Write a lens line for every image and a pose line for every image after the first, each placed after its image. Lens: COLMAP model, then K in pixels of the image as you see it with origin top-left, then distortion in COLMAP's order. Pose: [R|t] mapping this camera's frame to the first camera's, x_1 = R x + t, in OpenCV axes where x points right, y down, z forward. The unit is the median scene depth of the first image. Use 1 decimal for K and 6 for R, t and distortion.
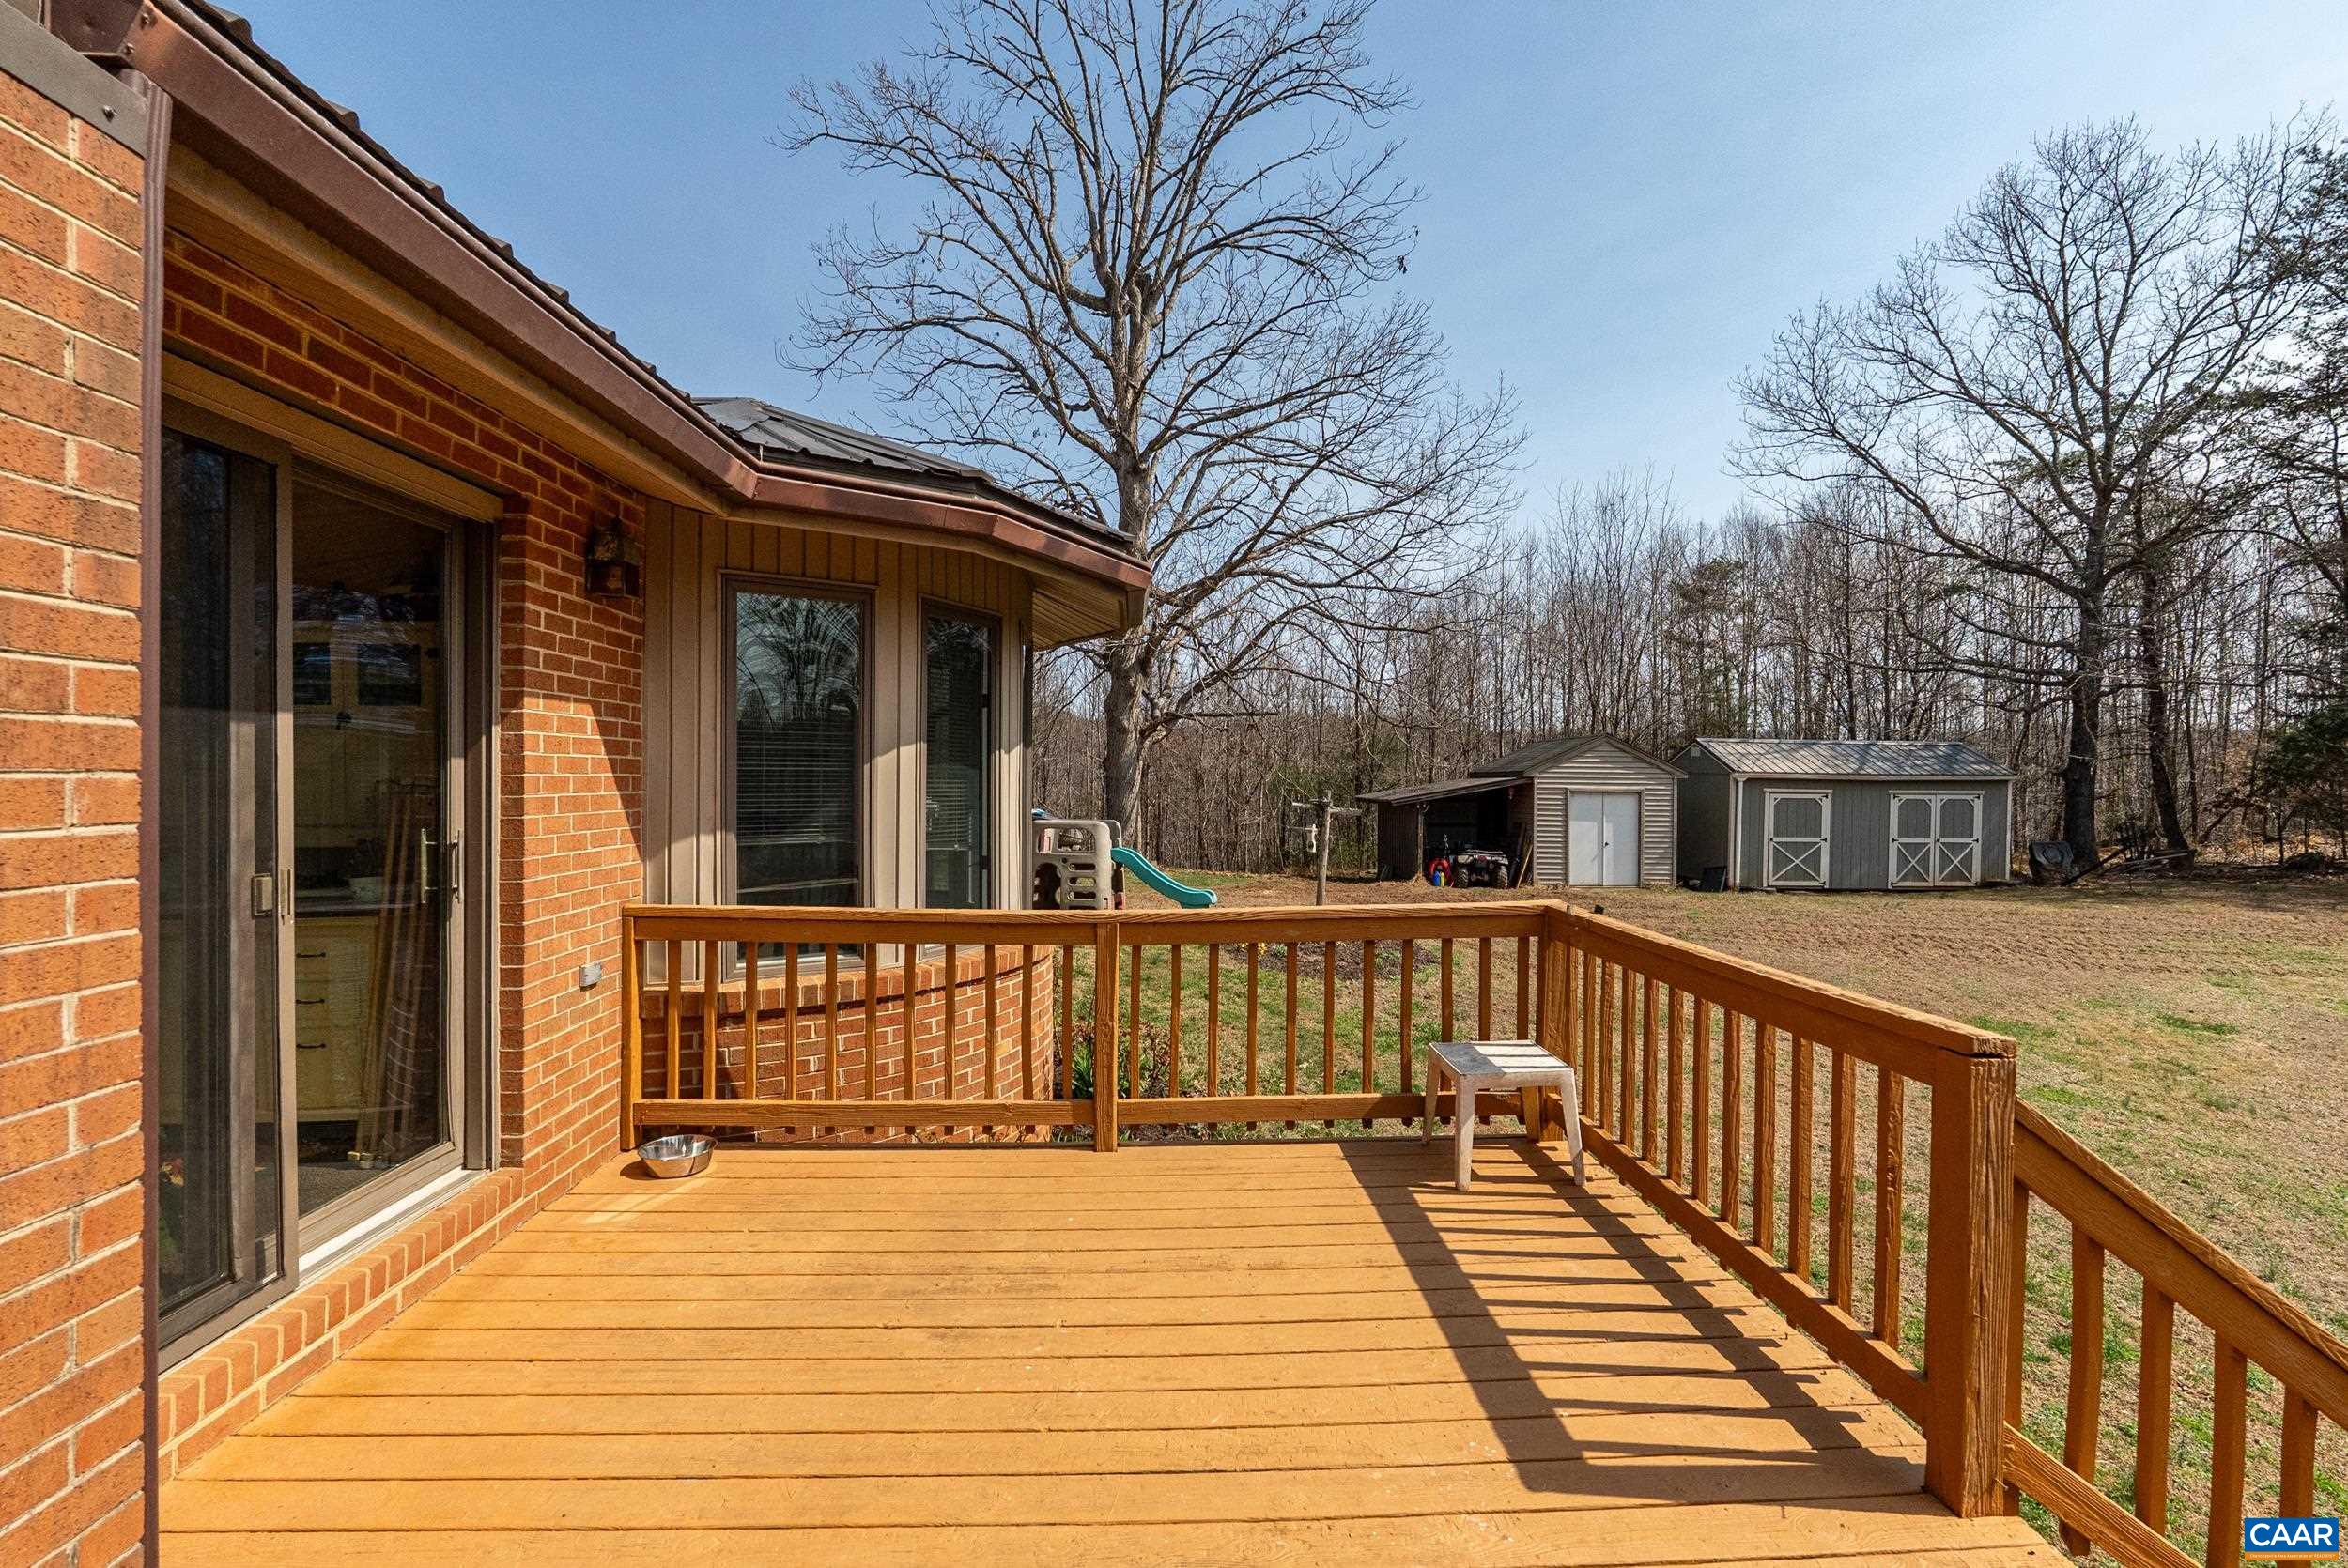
lens RADIAL K [[1075.9, 0, 1174.0], [0, 1075.9, 784.0], [0, 0, 1]] dist [-0.000921, -0.000089]
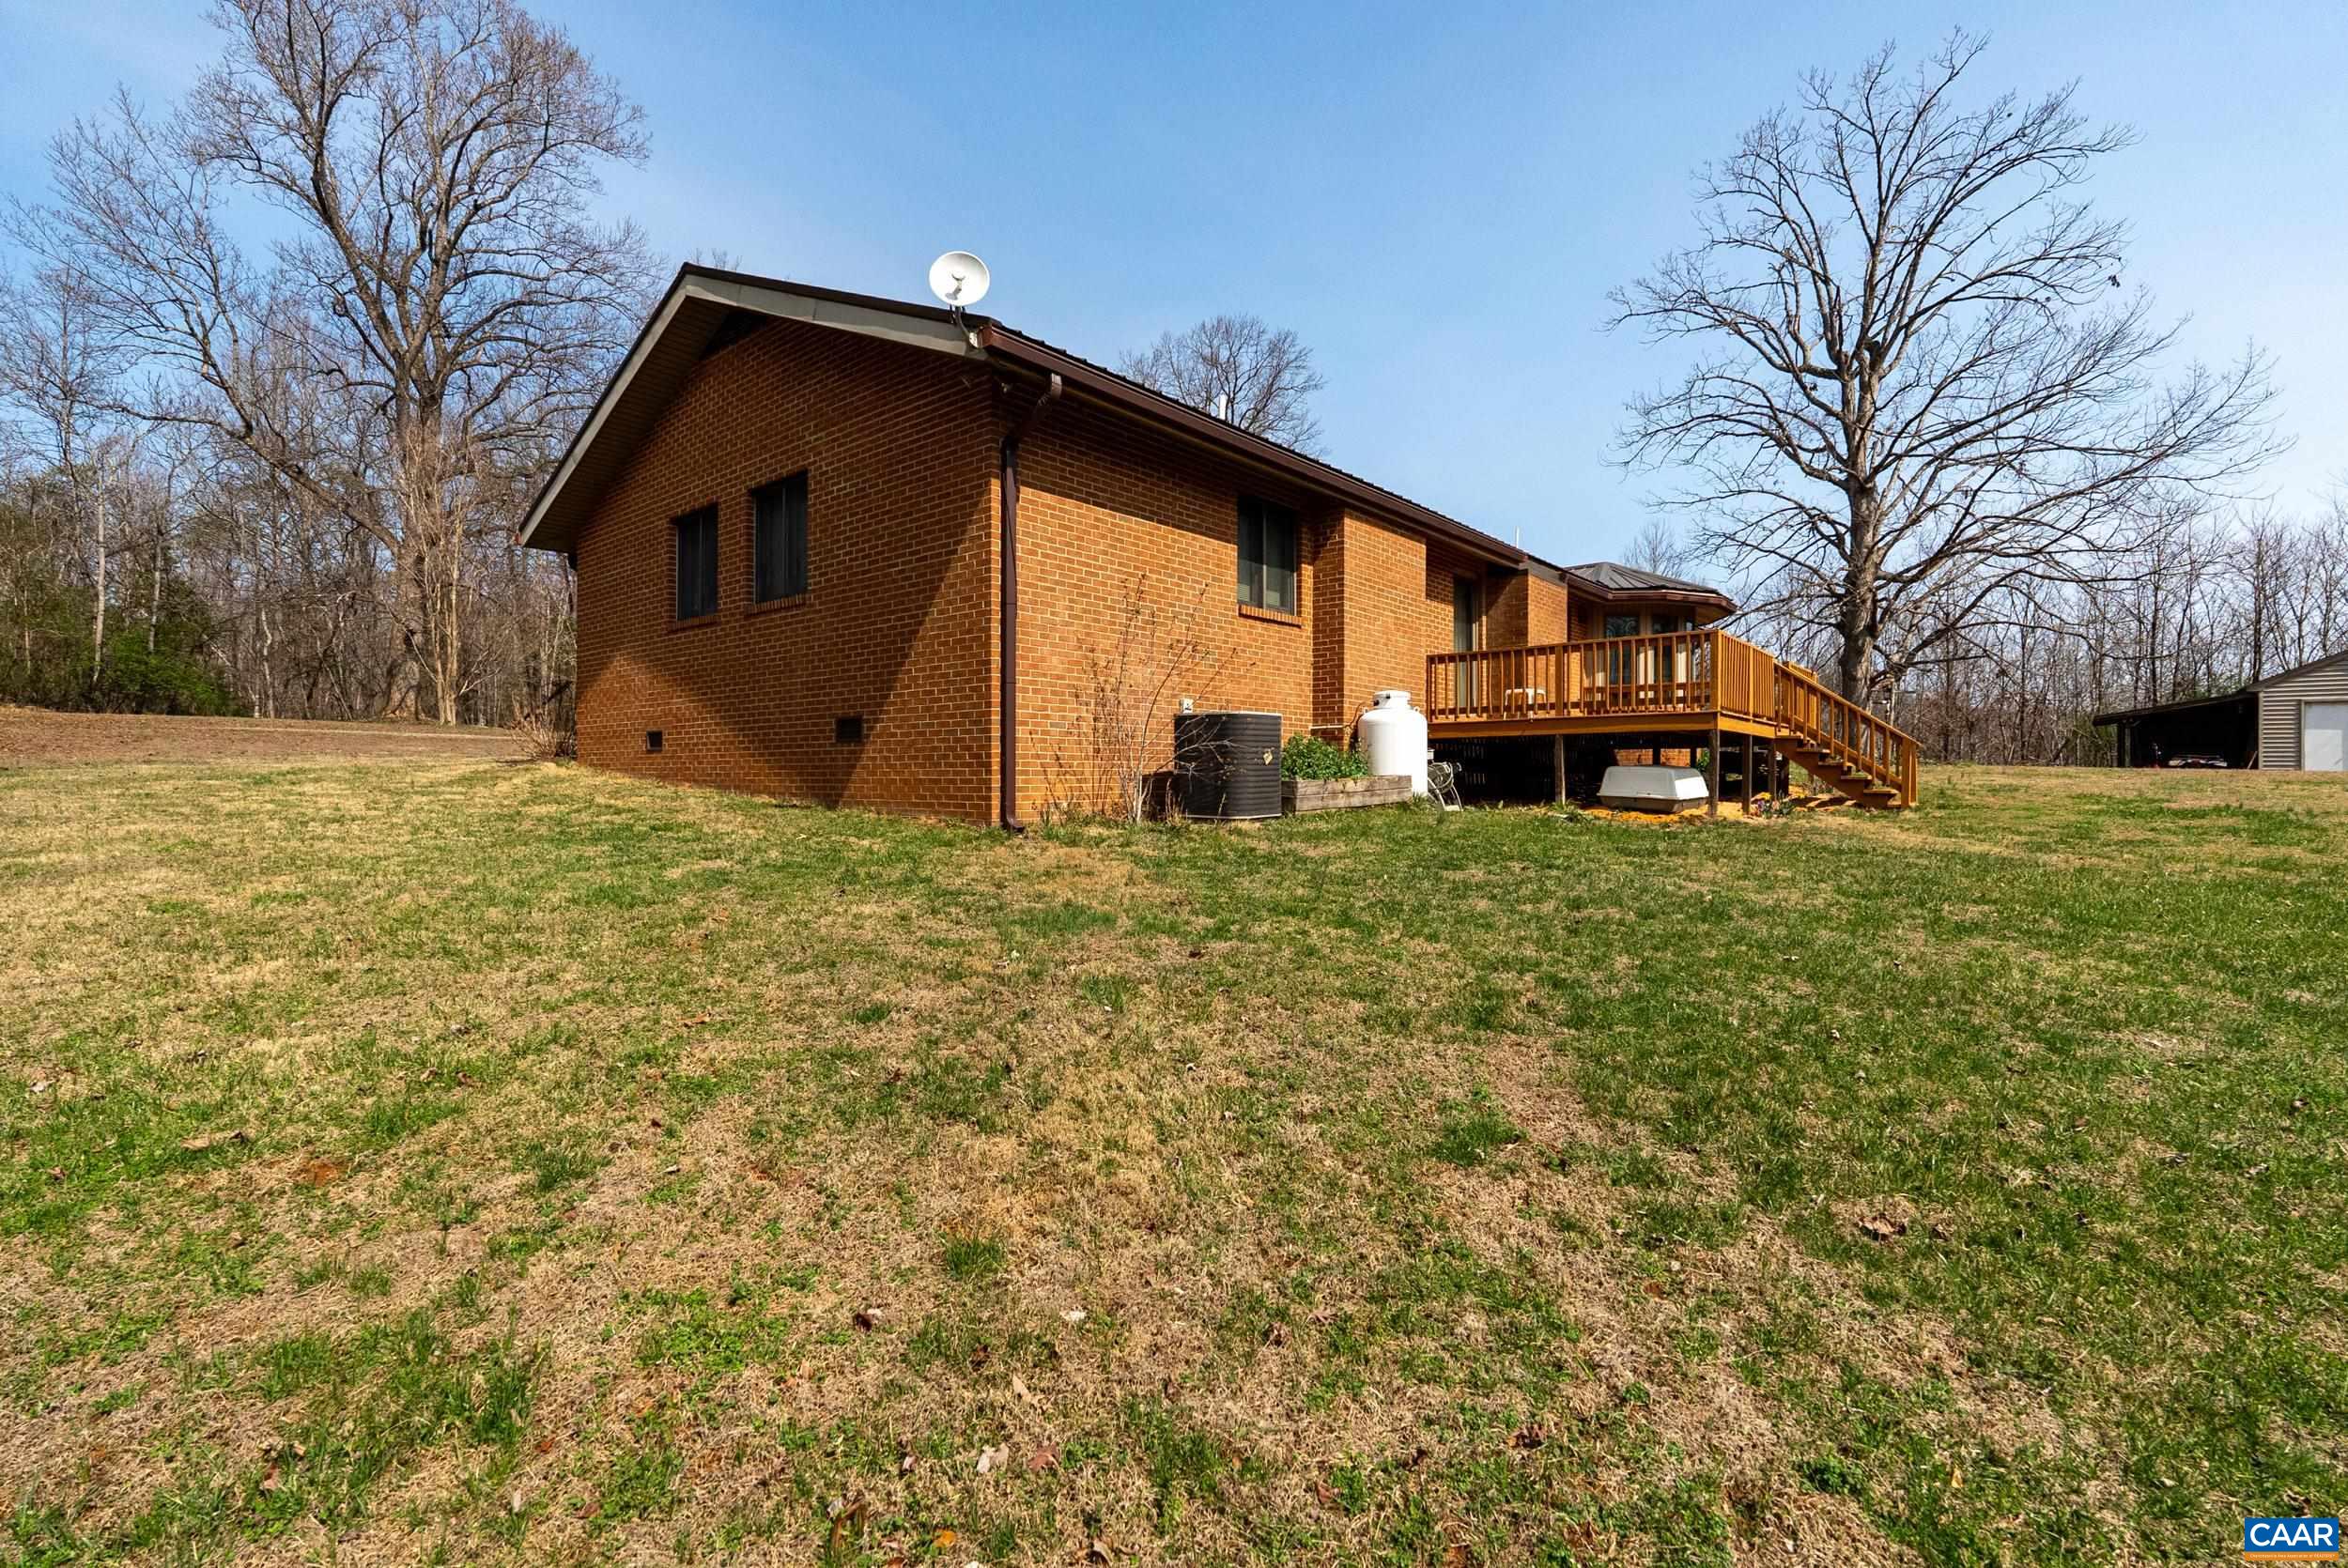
lens RADIAL K [[1032.5, 0, 1182.6], [0, 1032.5, 786.3], [0, 0, 1]] dist [-0.004713, 0.000364]
pose [[0.746799, -0.006173, -0.665022, 0.186328], [0.004611, 0.999981, -0.004104, 0.088528], [0.665034, -0.000002, 0.746813, -0.557525]]
